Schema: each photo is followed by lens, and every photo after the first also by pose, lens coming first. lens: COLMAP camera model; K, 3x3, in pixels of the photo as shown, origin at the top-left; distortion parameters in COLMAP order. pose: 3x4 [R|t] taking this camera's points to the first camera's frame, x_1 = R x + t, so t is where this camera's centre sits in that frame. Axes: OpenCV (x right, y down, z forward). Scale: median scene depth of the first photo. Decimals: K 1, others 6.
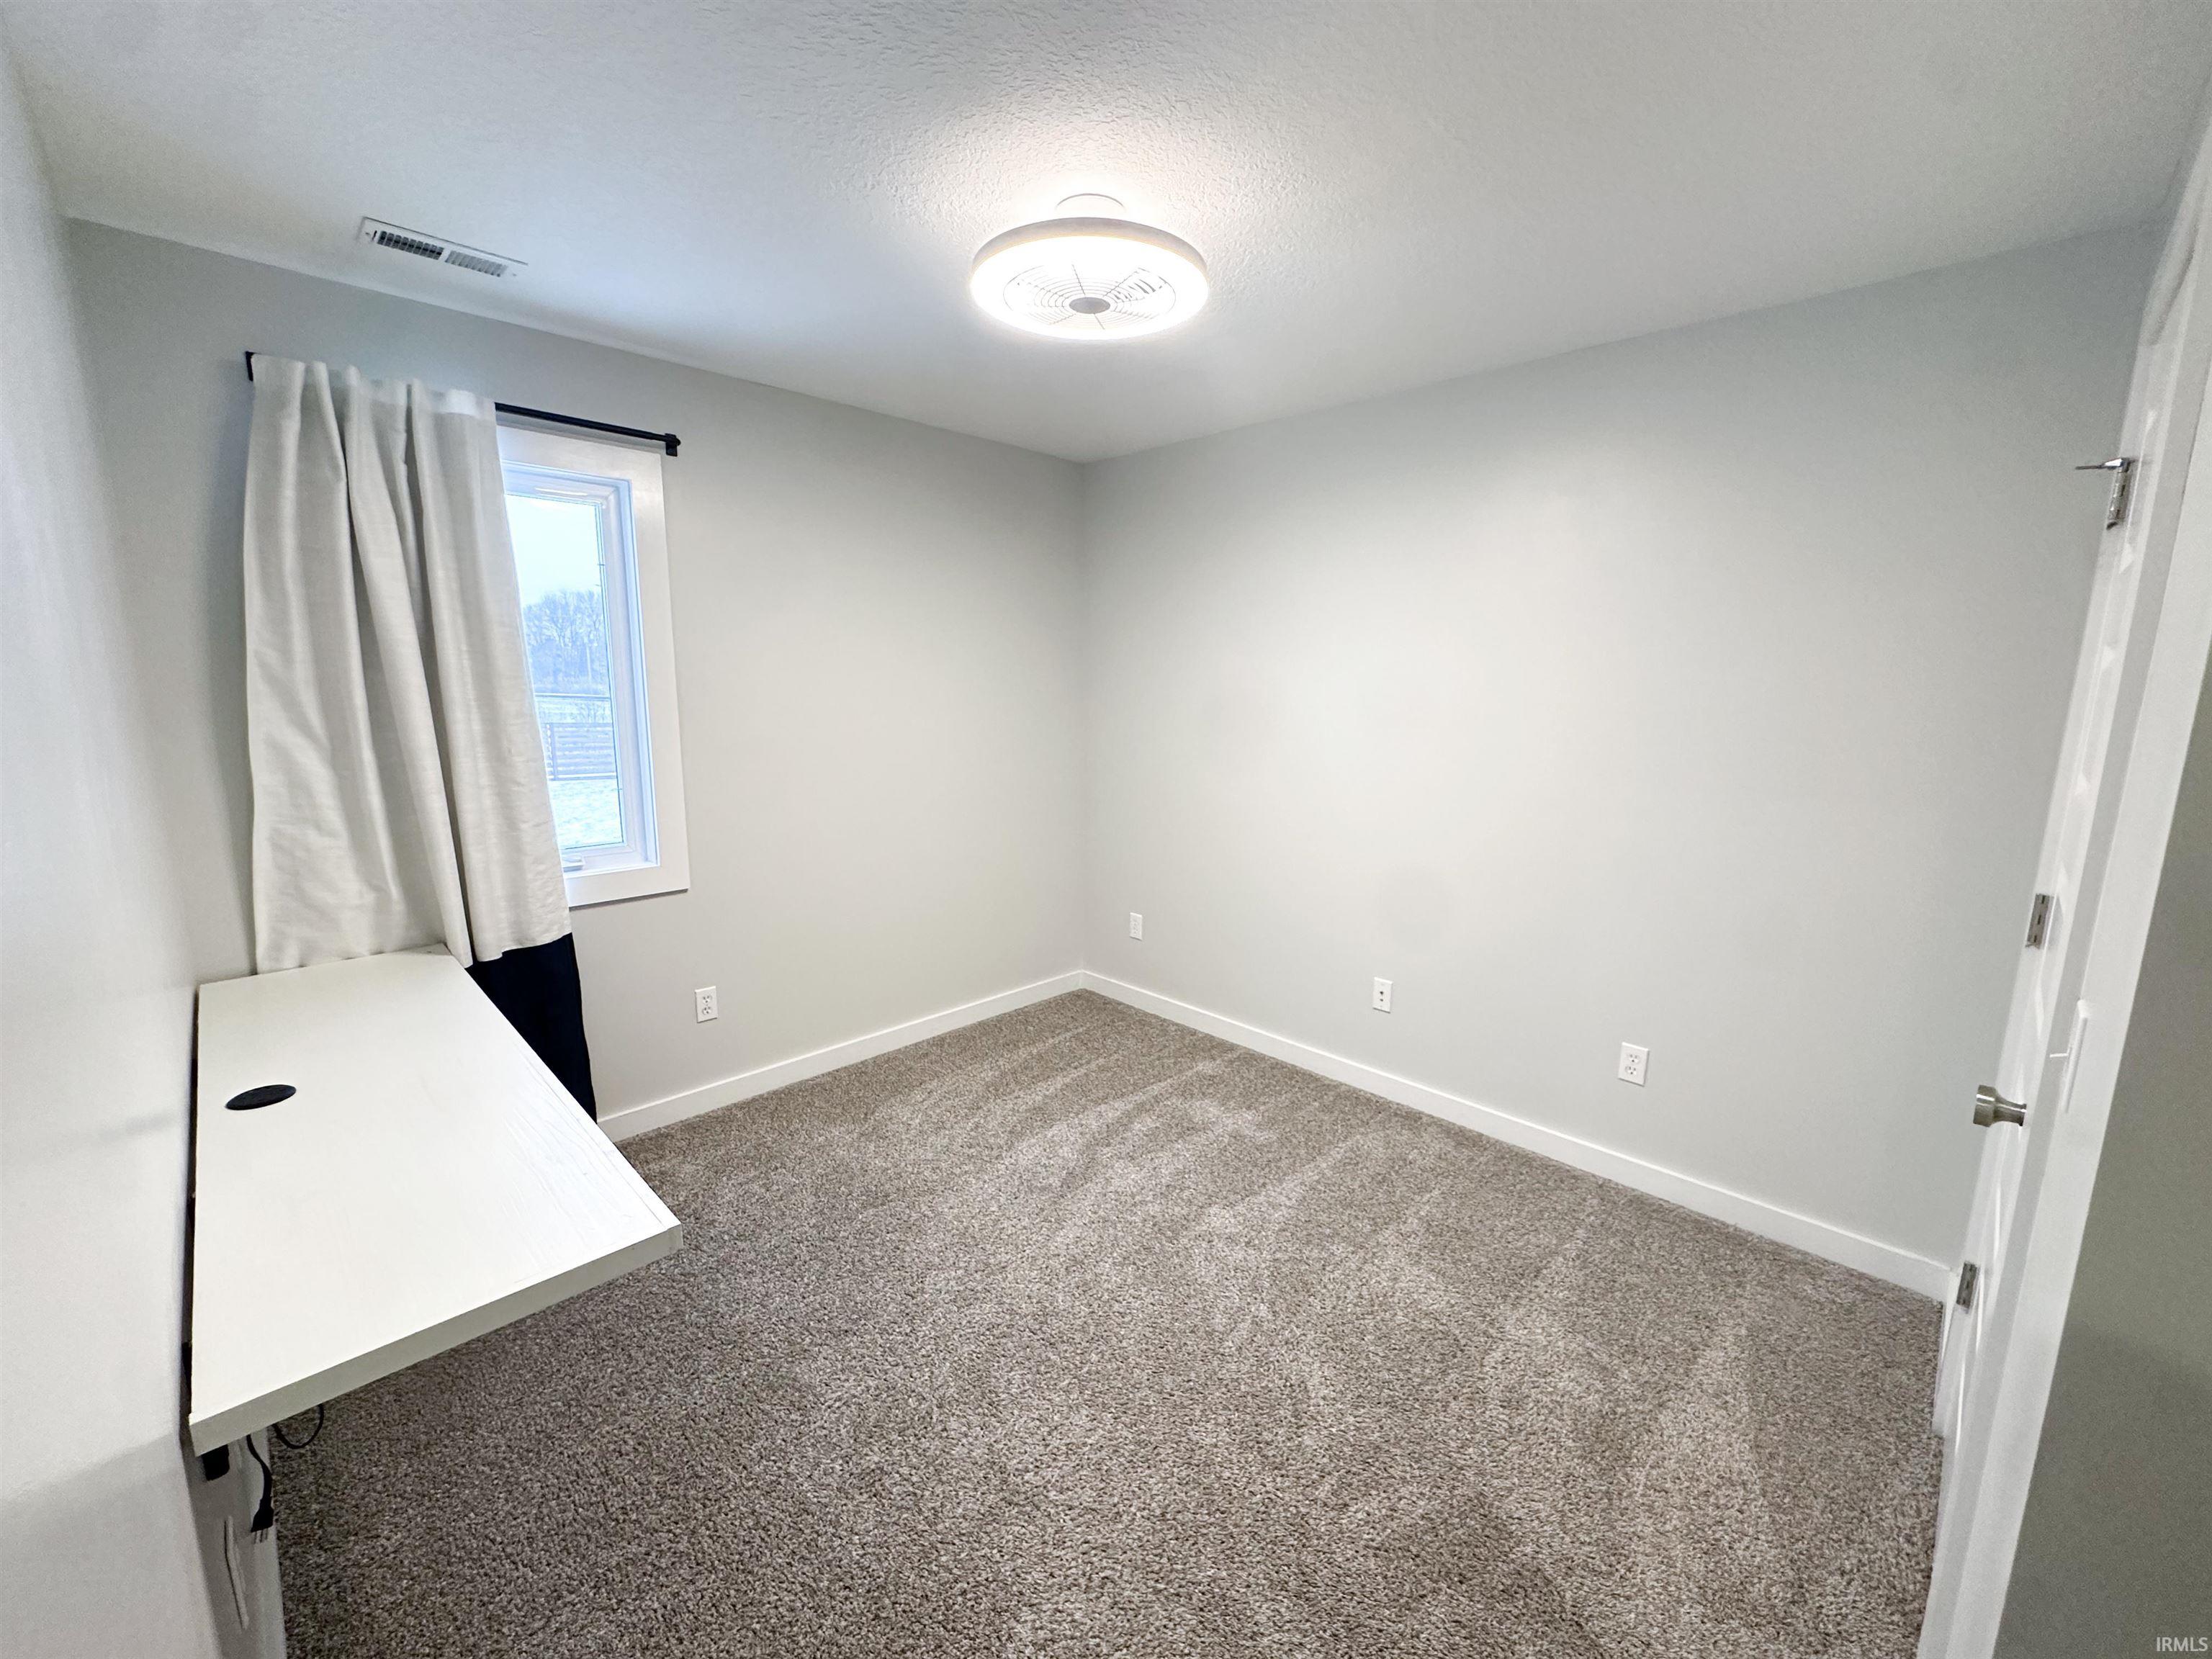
lens RADIAL K [[883.2, 0, 1104.6], [0, 883.2, 833.6], [0, 0, 1]] dist [-0.000001, -0.000214]
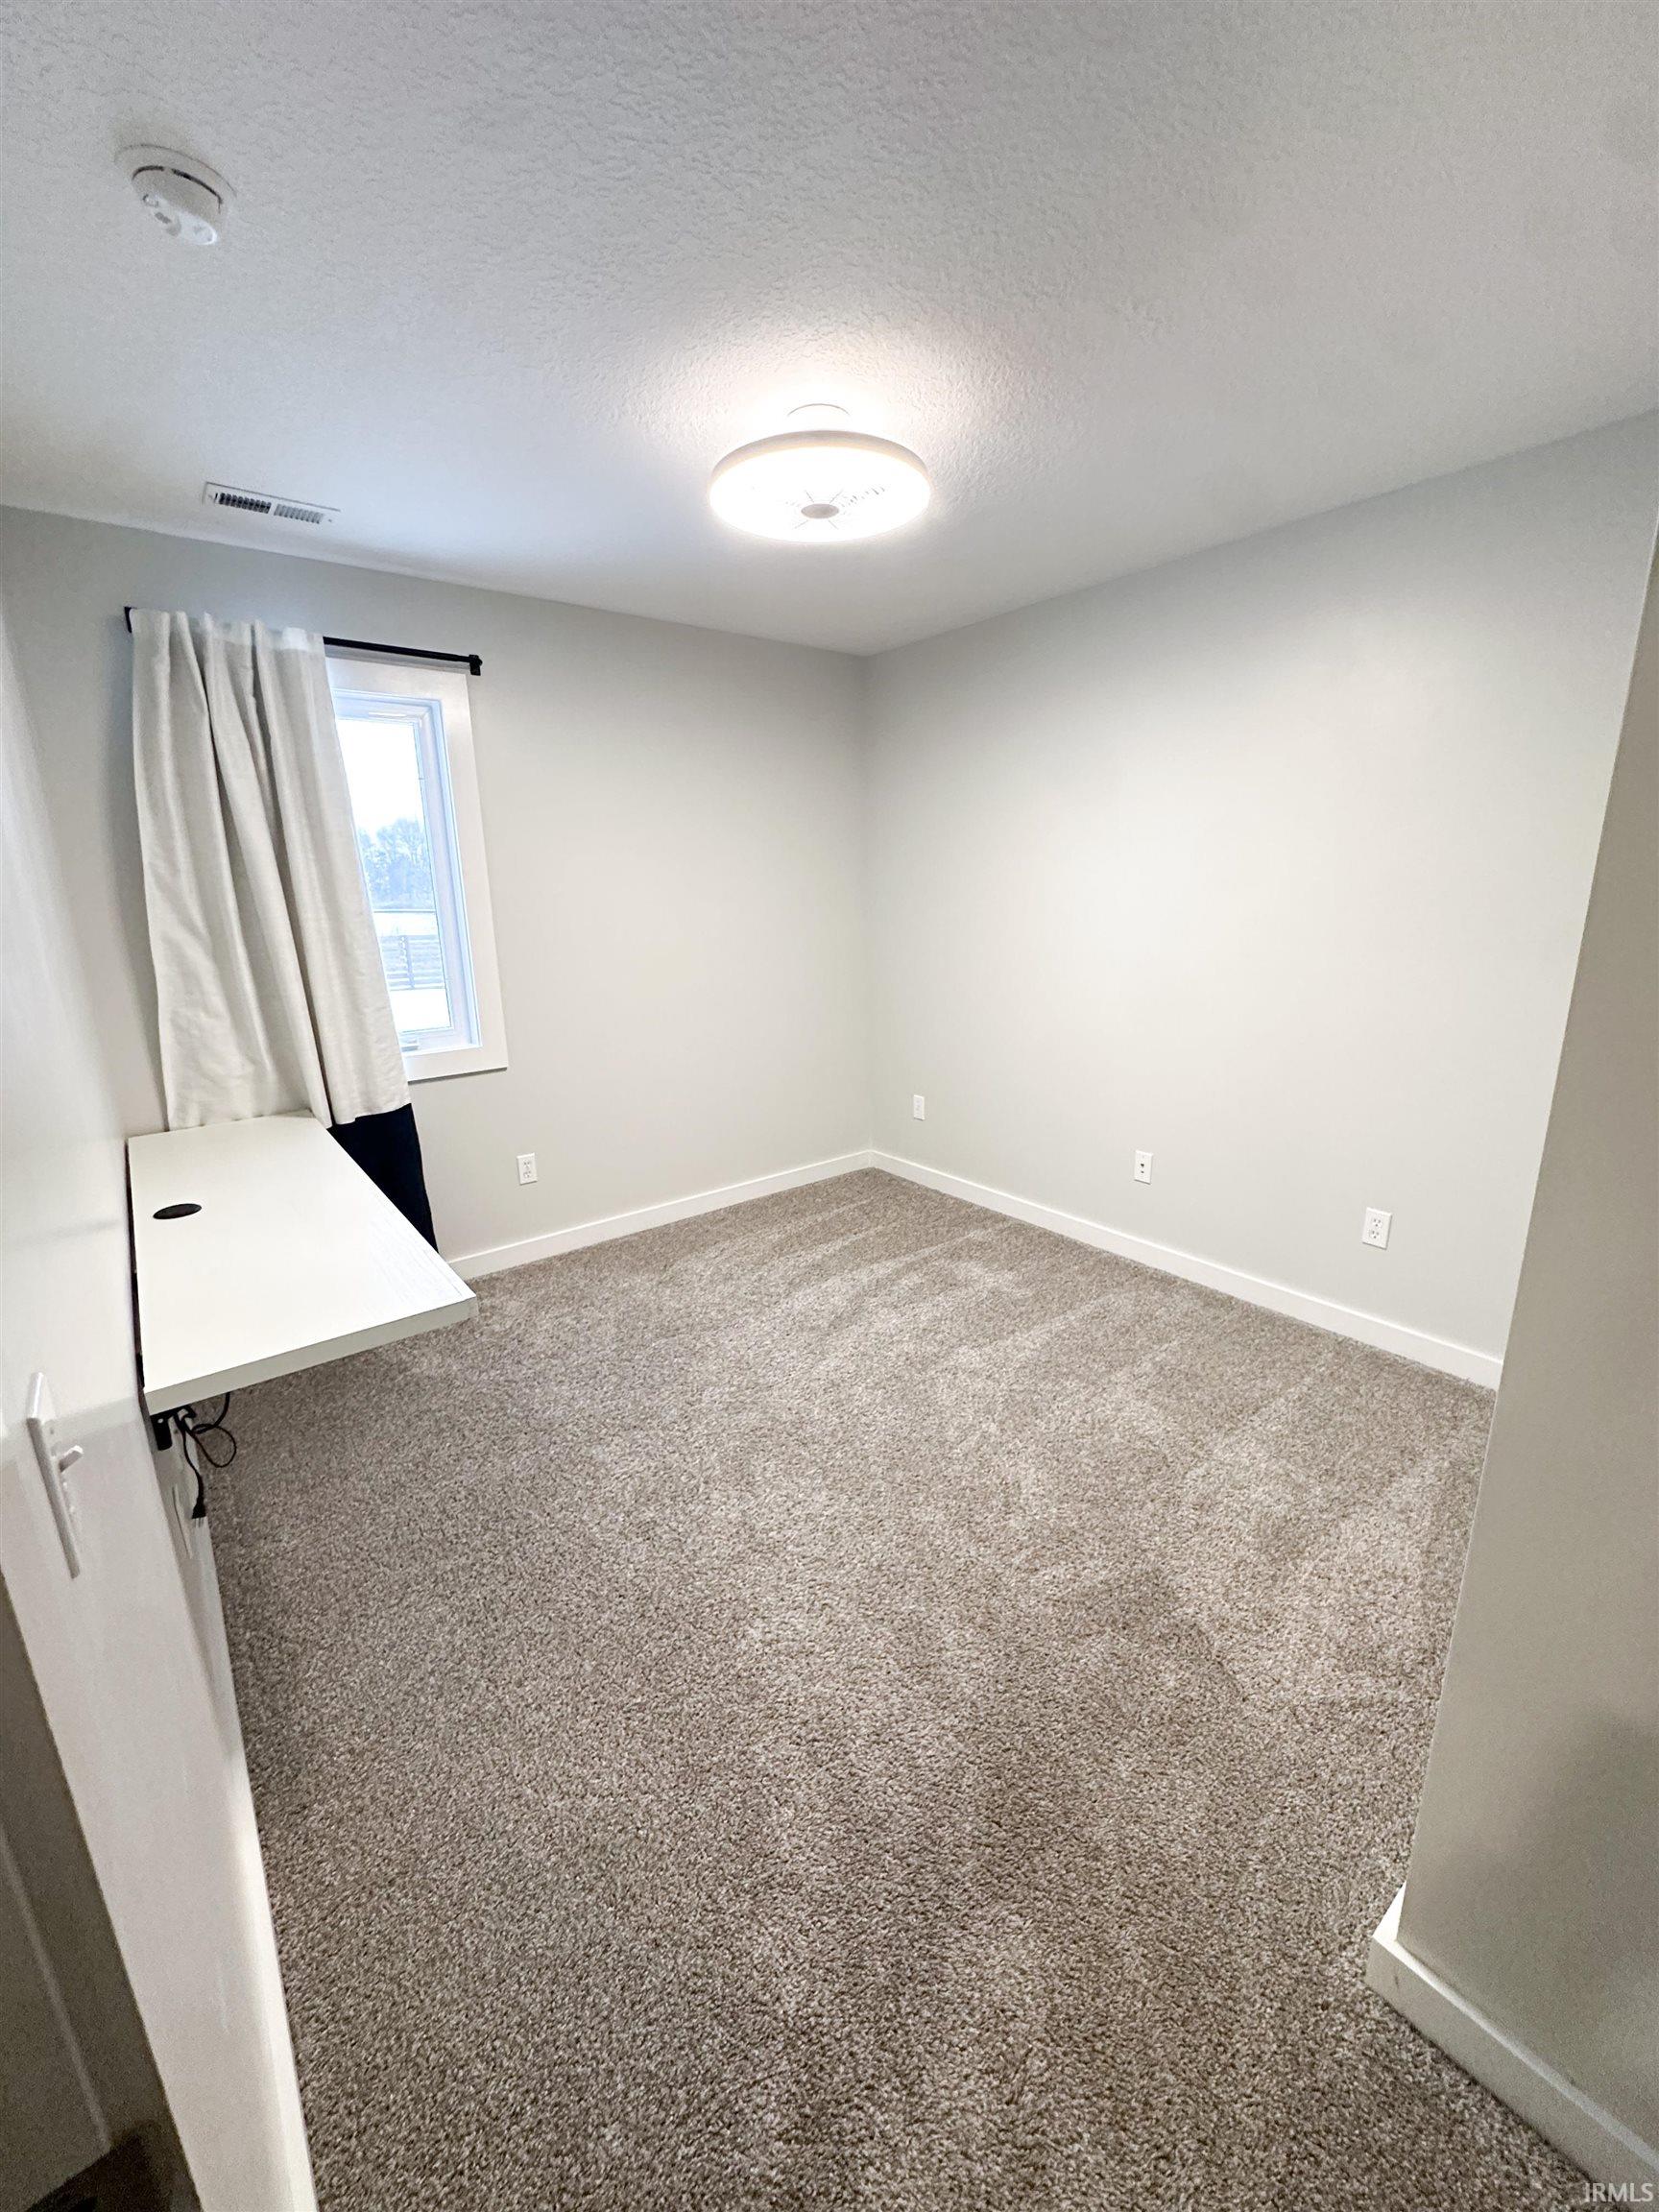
lens RADIAL K [[883.2, 0, 831.3], [0, 883.2, 1109.6], [0, 0, 1]] dist [-0.000001, -0.000214]
pose [[0.992750, -0.000311, -0.120200, 0.110003], [0.009959, 0.996771, 0.079675, 0.041231], [0.119788, -0.080294, 0.989547, -0.111433]]
